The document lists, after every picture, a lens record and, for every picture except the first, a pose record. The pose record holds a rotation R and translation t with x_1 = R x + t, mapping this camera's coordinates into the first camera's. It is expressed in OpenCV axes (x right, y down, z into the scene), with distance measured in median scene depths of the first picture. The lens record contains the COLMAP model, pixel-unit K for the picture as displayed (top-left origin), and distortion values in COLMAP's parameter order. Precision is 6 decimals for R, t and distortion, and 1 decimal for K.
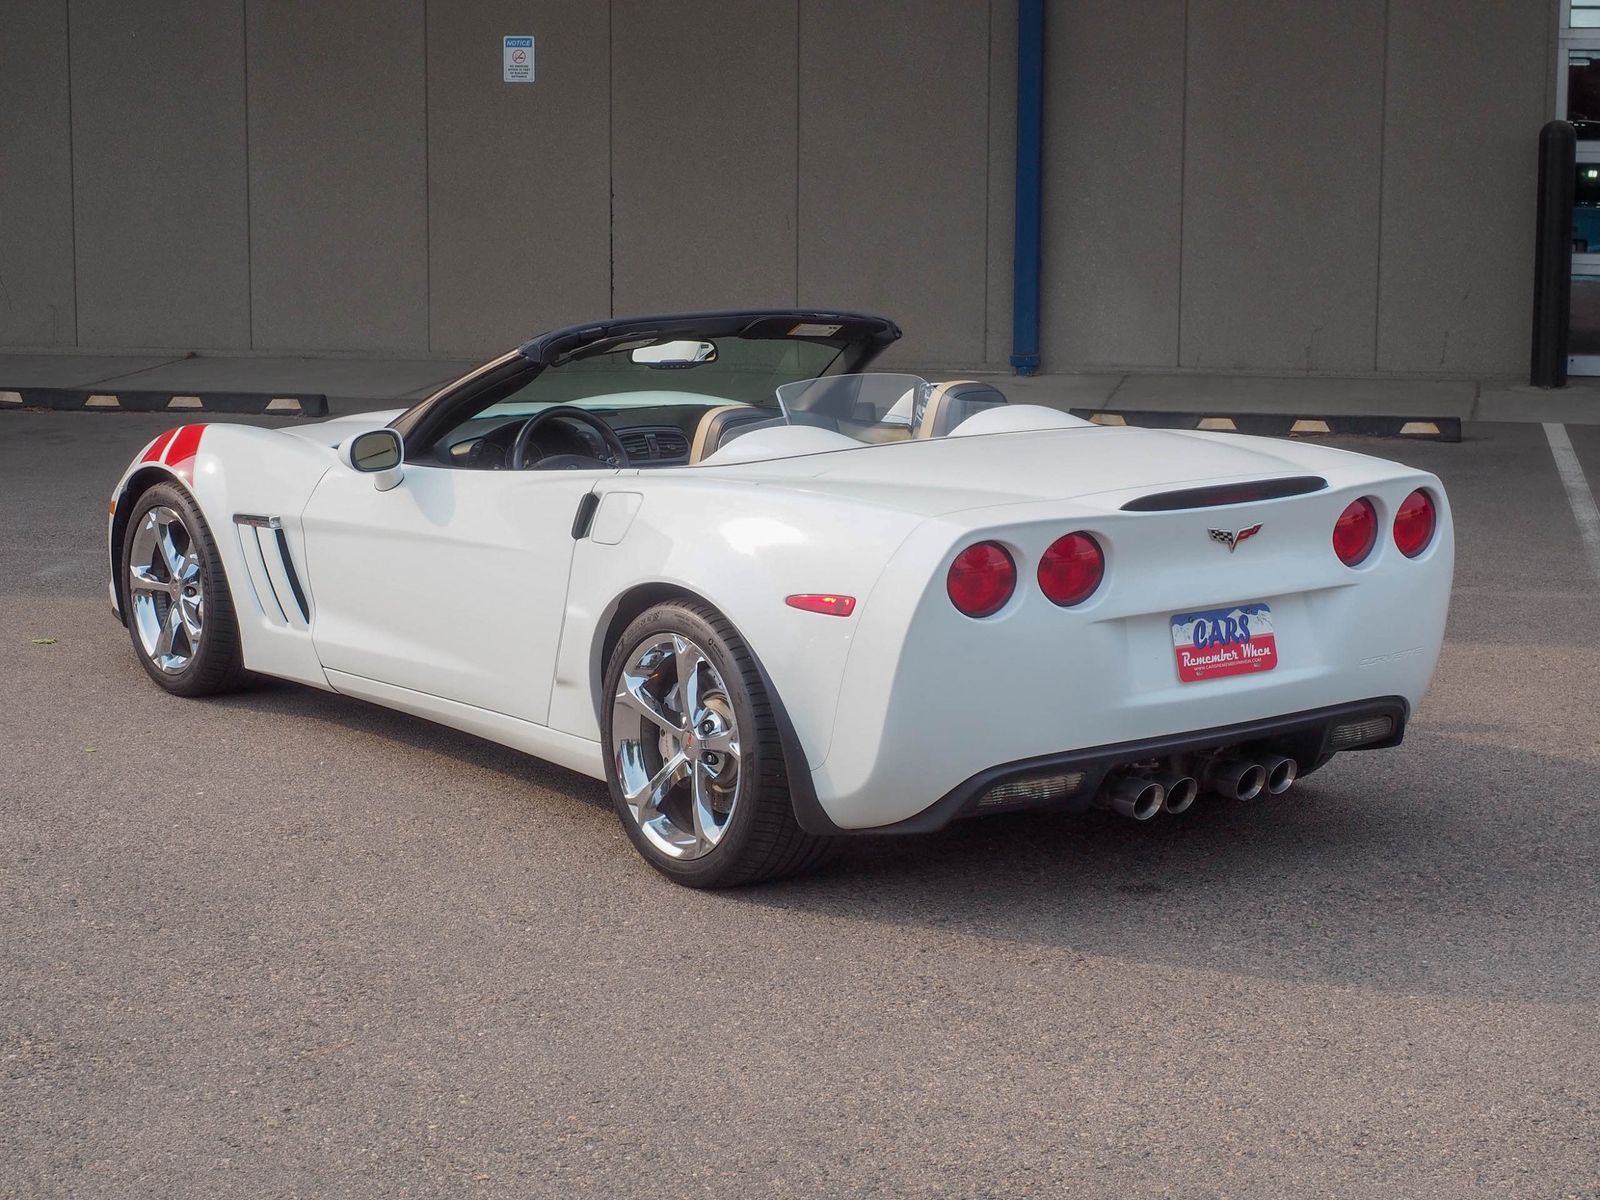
lens RADIAL K [[3375.2, 0, 841.3], [0, 3375.2, 601.0], [0, 0, 1]] dist [-0.015820, -0.400224]
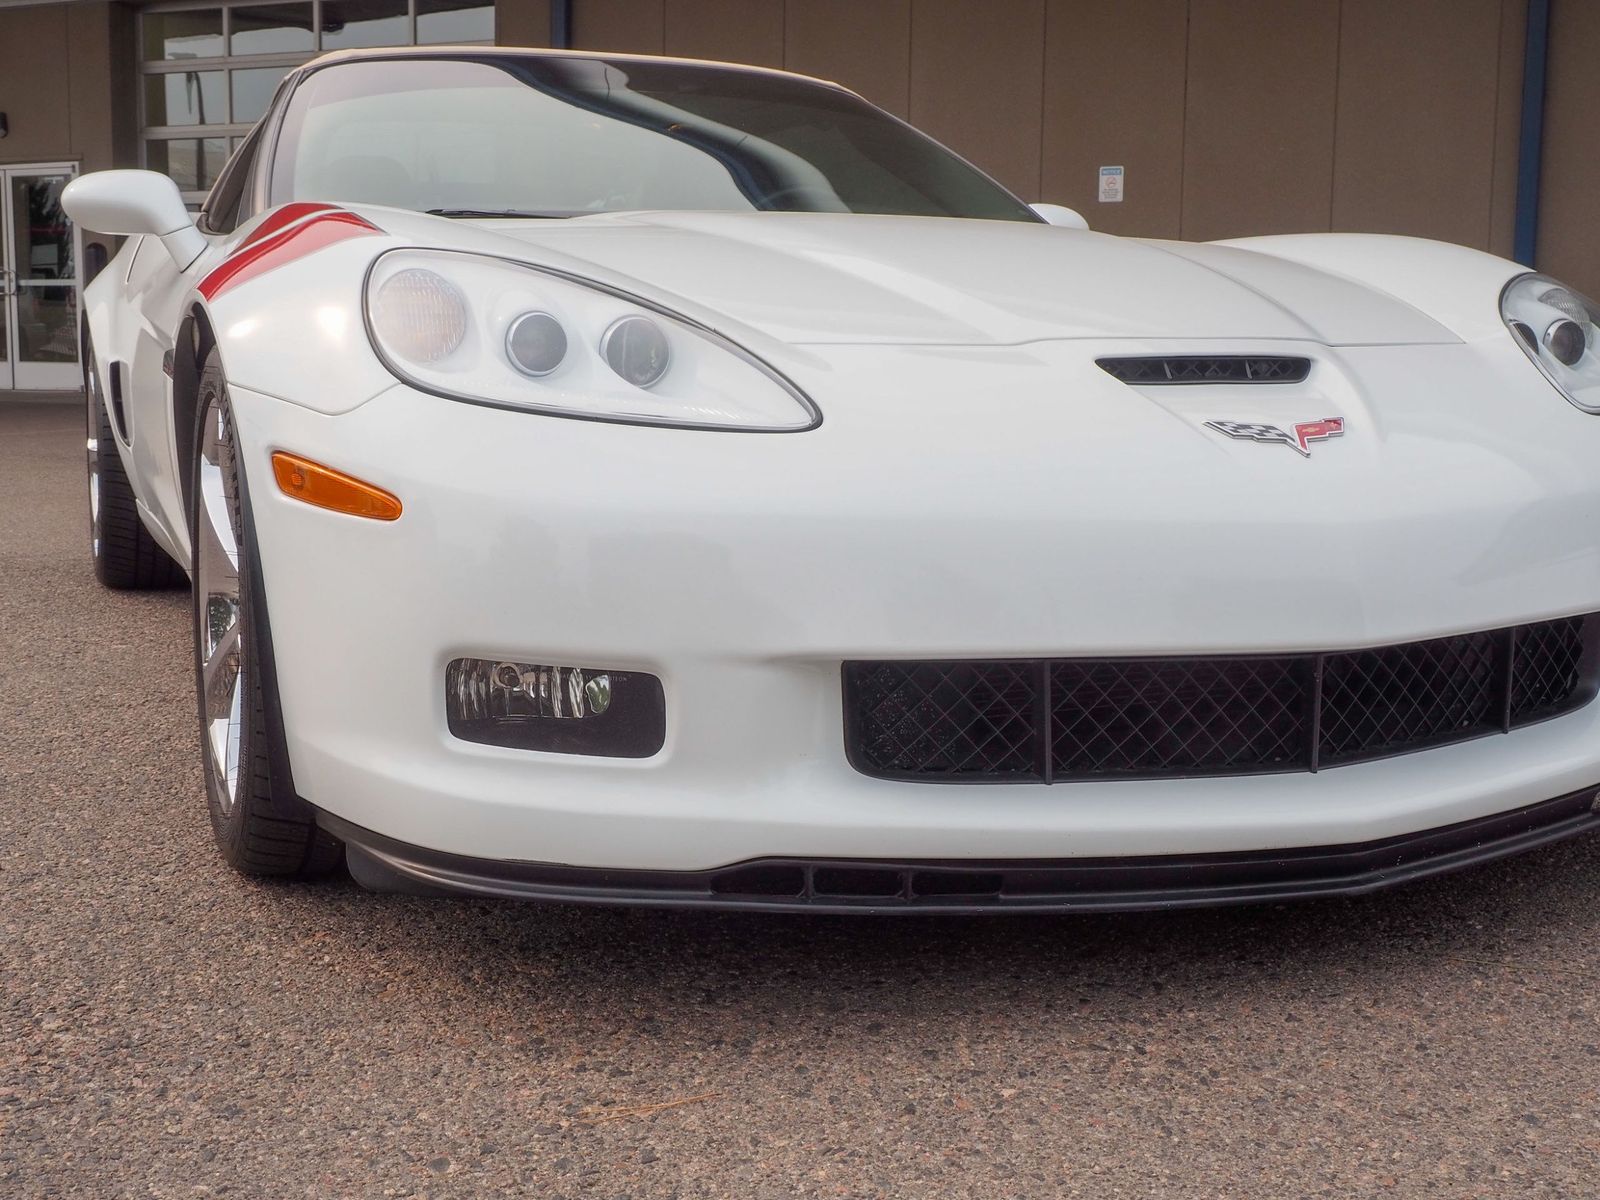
lens RADIAL K [[1842.7, 0, 818.9], [0, 1842.7, 600.9], [0, 0, 1]] dist [0.003594, -0.006354]
pose [[0.970109, 0.034687, -0.240177, -0.064645], [-0.042252, 0.998758, -0.026418, 0.062258], [0.238962, 0.035776, 0.970370, 0.650970]]
